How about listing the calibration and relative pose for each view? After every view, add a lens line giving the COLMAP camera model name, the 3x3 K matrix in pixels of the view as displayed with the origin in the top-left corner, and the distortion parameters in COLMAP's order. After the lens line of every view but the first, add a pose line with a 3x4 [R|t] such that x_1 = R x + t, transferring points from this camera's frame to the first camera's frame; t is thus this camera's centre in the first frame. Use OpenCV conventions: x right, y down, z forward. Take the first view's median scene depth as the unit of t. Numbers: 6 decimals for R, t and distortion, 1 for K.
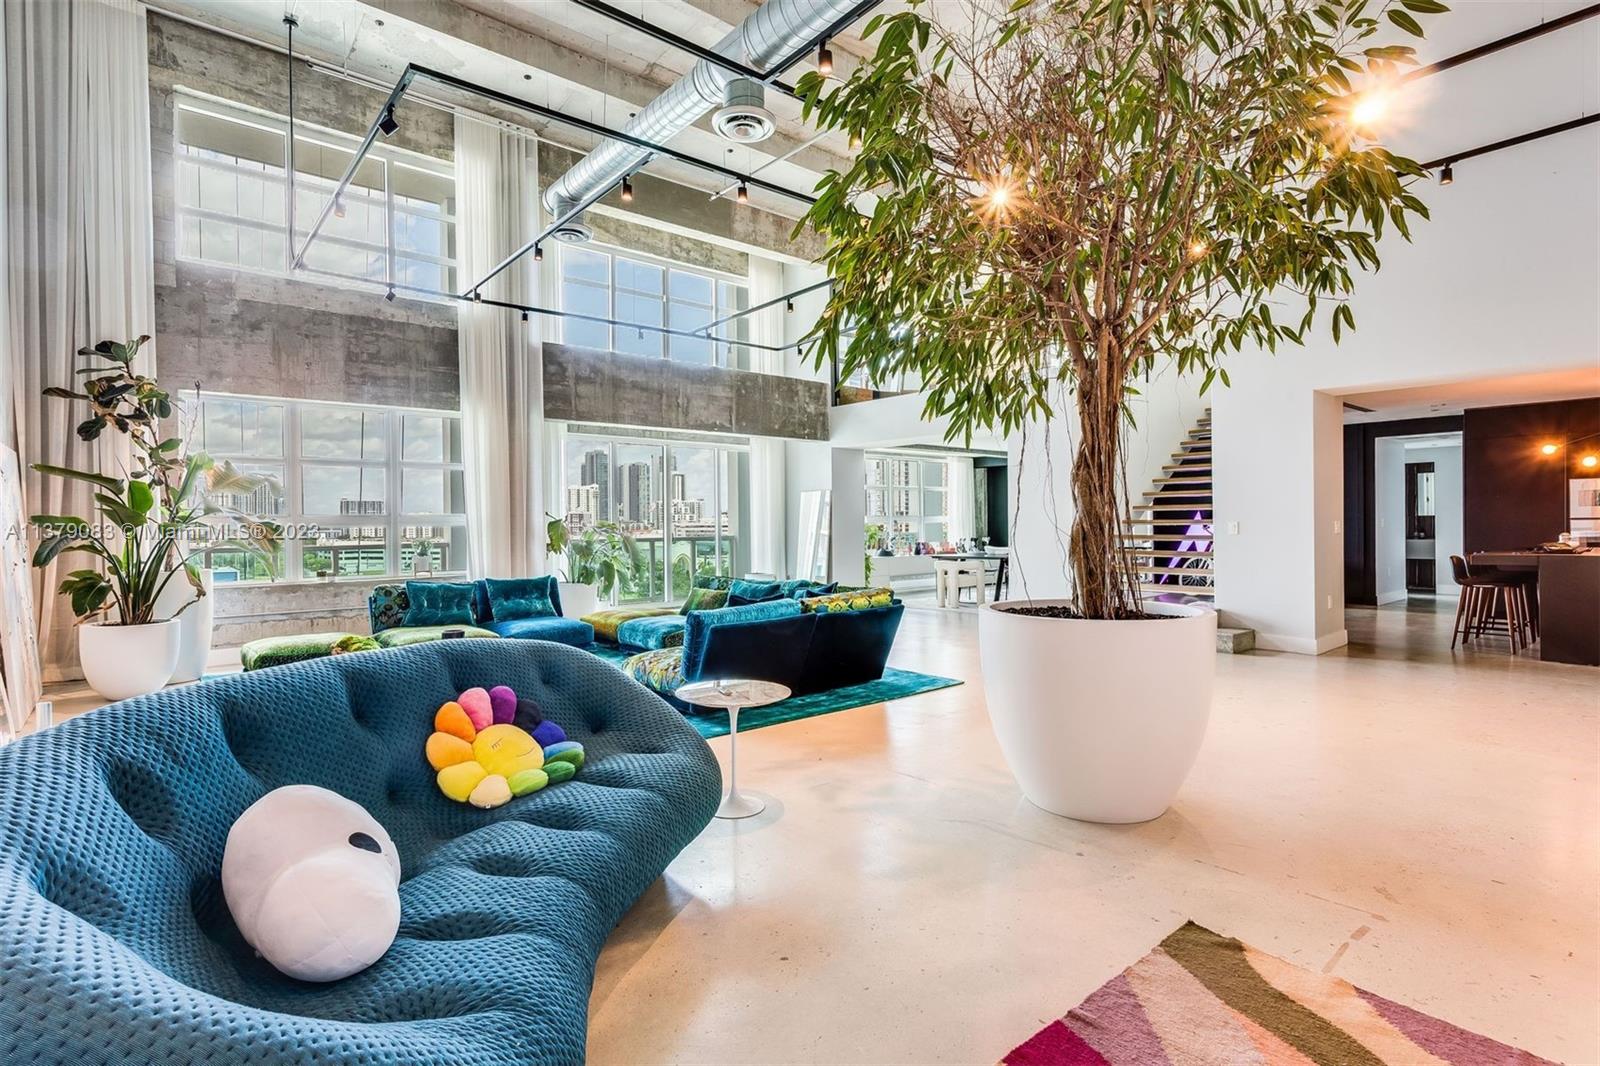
lens RADIAL K [[779.0, 0, 795.4], [0, 779.0, 530.0], [0, 0, 1]] dist [0.001235, 0.000269]
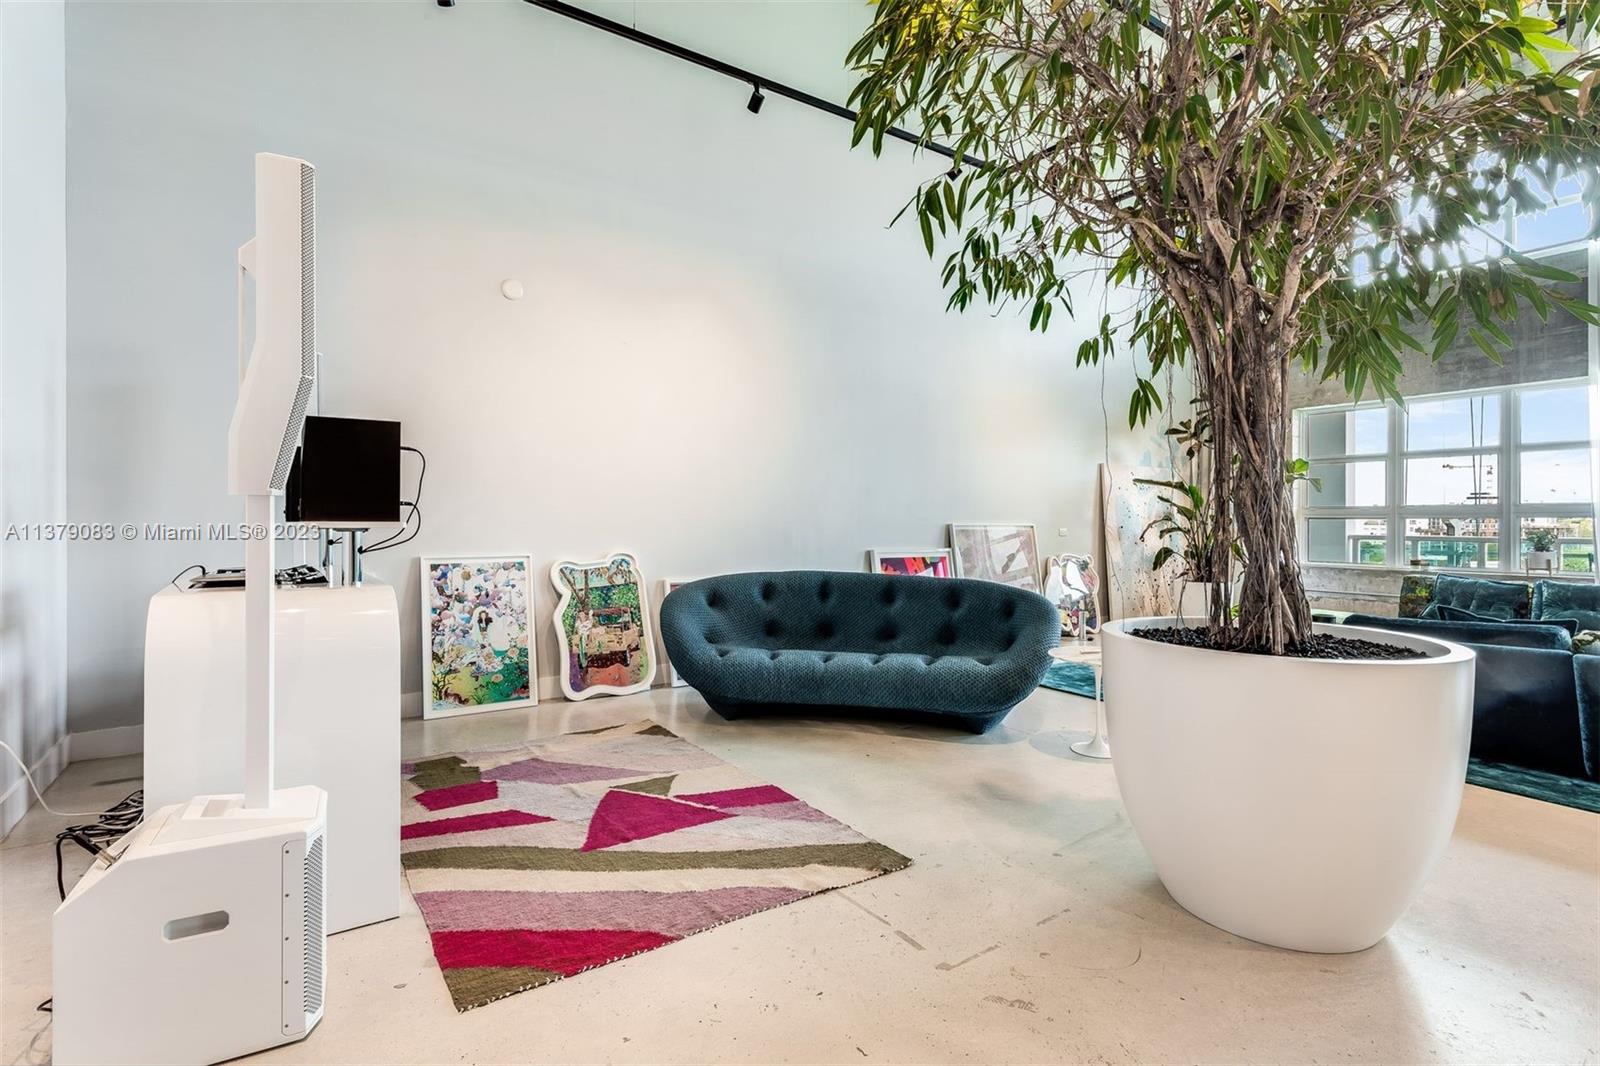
lens RADIAL K [[779.0, 0, 800.9], [0, 779.0, 529.1], [0, 0, 1]] dist [0.001235, 0.000269]
pose [[-0.094988, 0.021100, -0.995255, 0.532890], [-0.007848, 0.999728, 0.021944, -0.004811], [0.995447, 0.009895, -0.094797, 0.299878]]
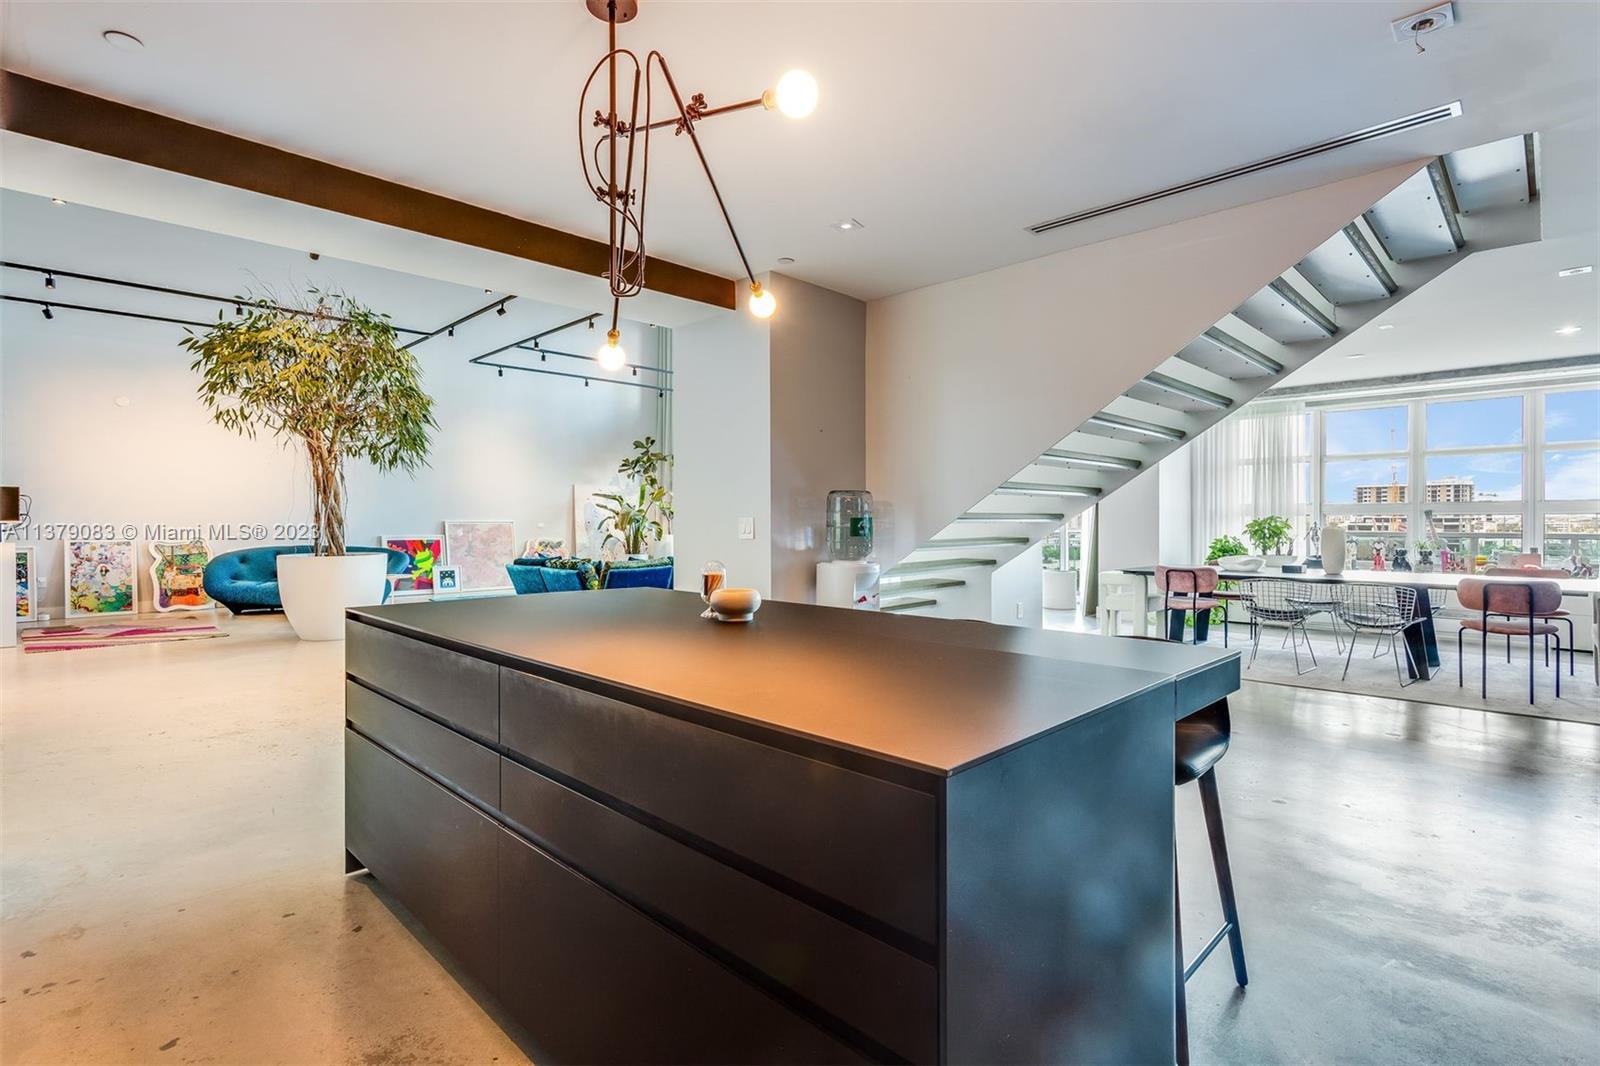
lens RADIAL K [[779.0, 0, 800.9], [0, 779.0, 526.3], [0, 0, 1]] dist [0.001235, 0.000269]
pose [[0.105434, 0.019797, -0.994229, 1.666183], [-0.002219, 0.999804, 0.019673, -0.017351], [0.994424, 0.000132, 0.105457, 1.295552]]
